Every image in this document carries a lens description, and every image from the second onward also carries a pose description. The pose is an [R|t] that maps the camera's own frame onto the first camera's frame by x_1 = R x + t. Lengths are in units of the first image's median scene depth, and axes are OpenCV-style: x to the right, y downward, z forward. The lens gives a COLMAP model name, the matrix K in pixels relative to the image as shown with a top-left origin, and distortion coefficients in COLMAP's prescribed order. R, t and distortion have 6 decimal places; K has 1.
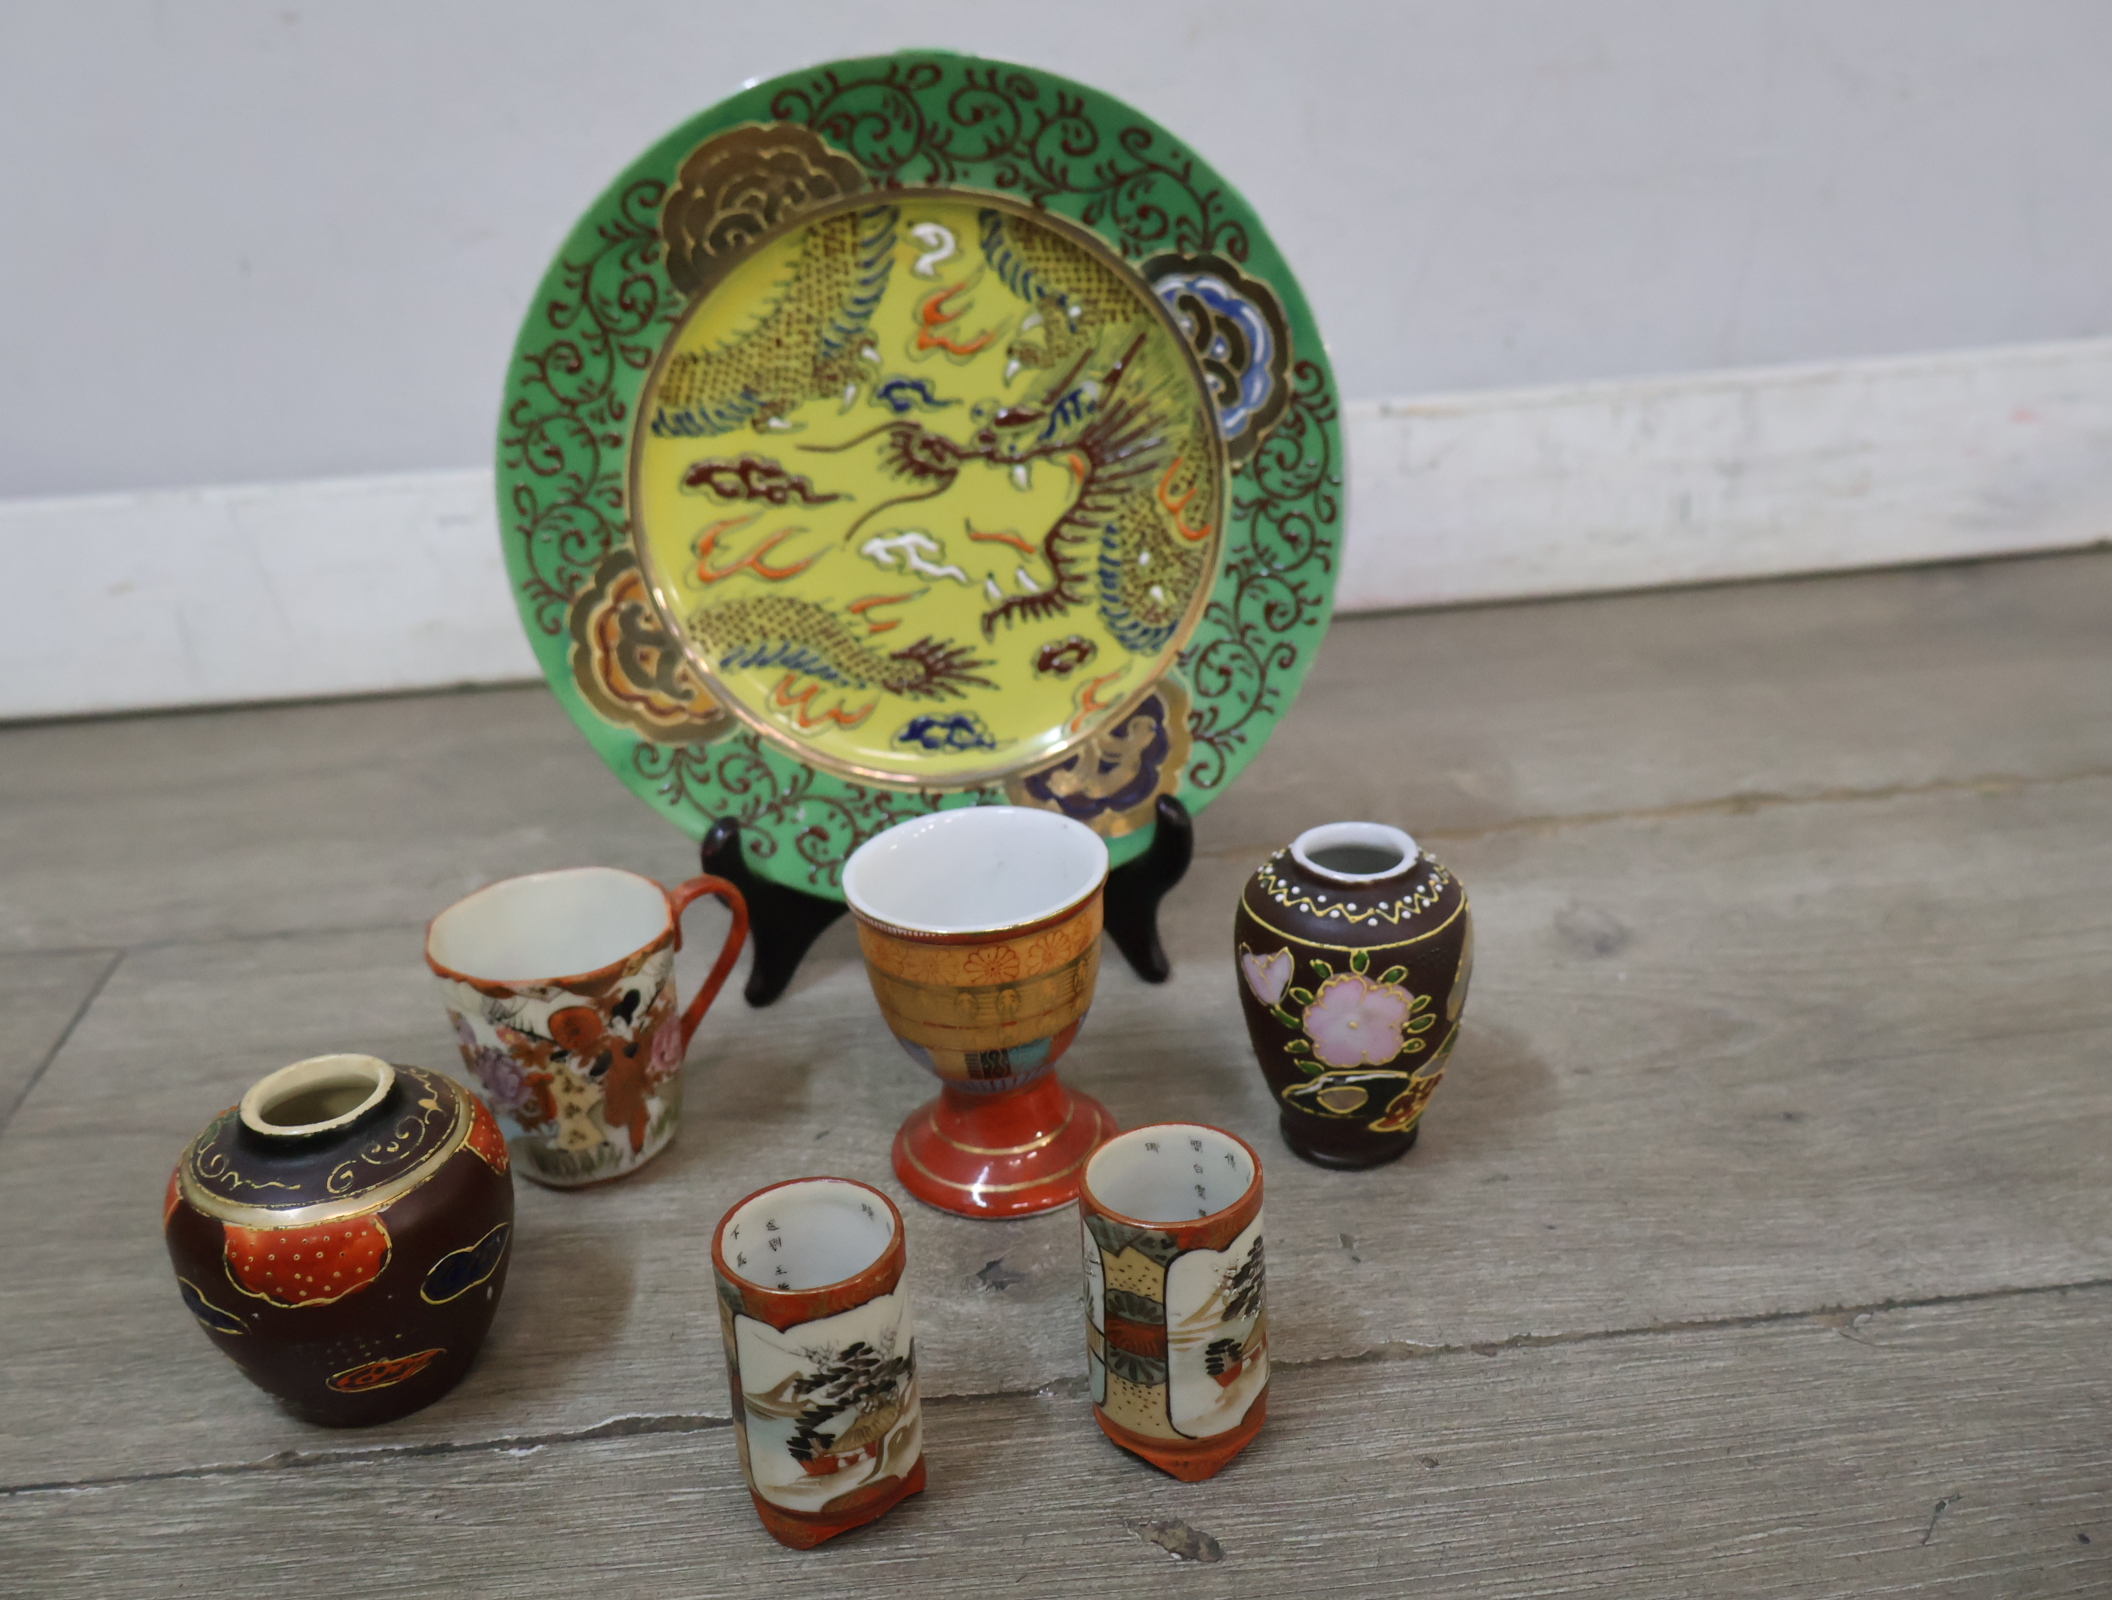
lens RADIAL K [[2024.0, 0, 1054.7], [0, 2024.0, 784.9], [0, 0, 1]] dist [0.006253, -0.010660]
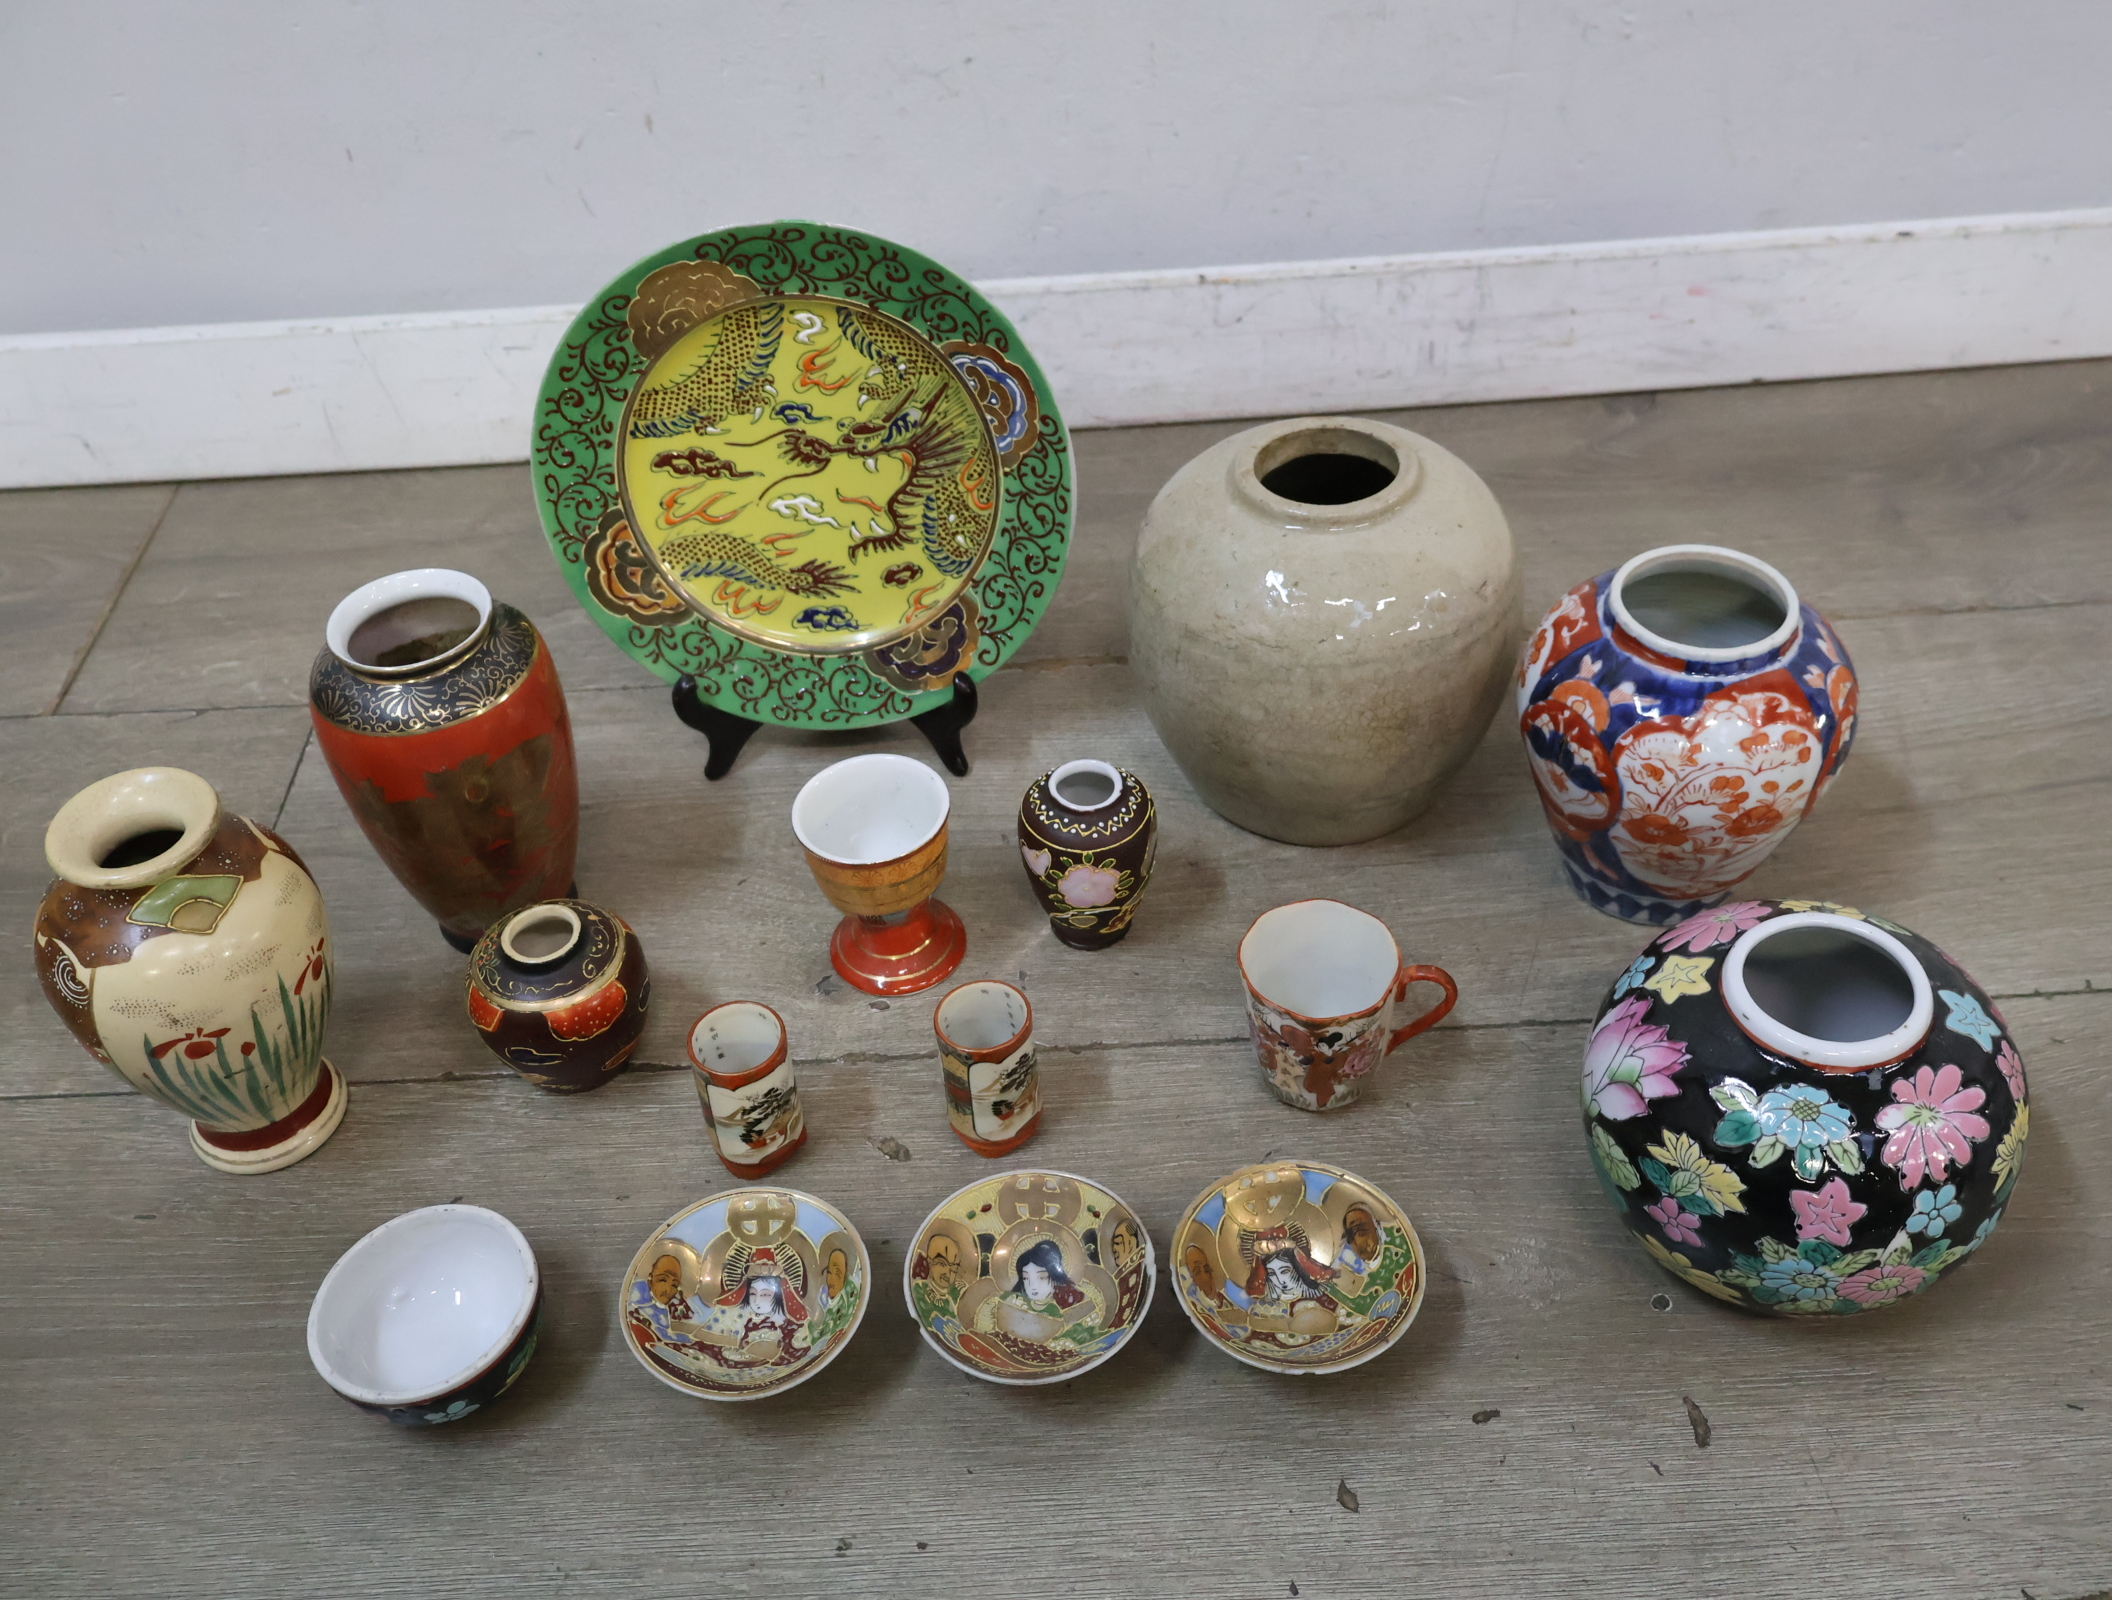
lens RADIAL K [[2029.1, 0, 1056.0], [0, 2029.1, 800.0], [0, 0, 1]] dist [0.000937, -0.001434]
pose [[0.998103, 0.042709, -0.044339, 0.205077], [-0.026404, 0.947593, 0.318386, -0.410088], [0.055613, -0.316612, 0.946924, -0.537147]]
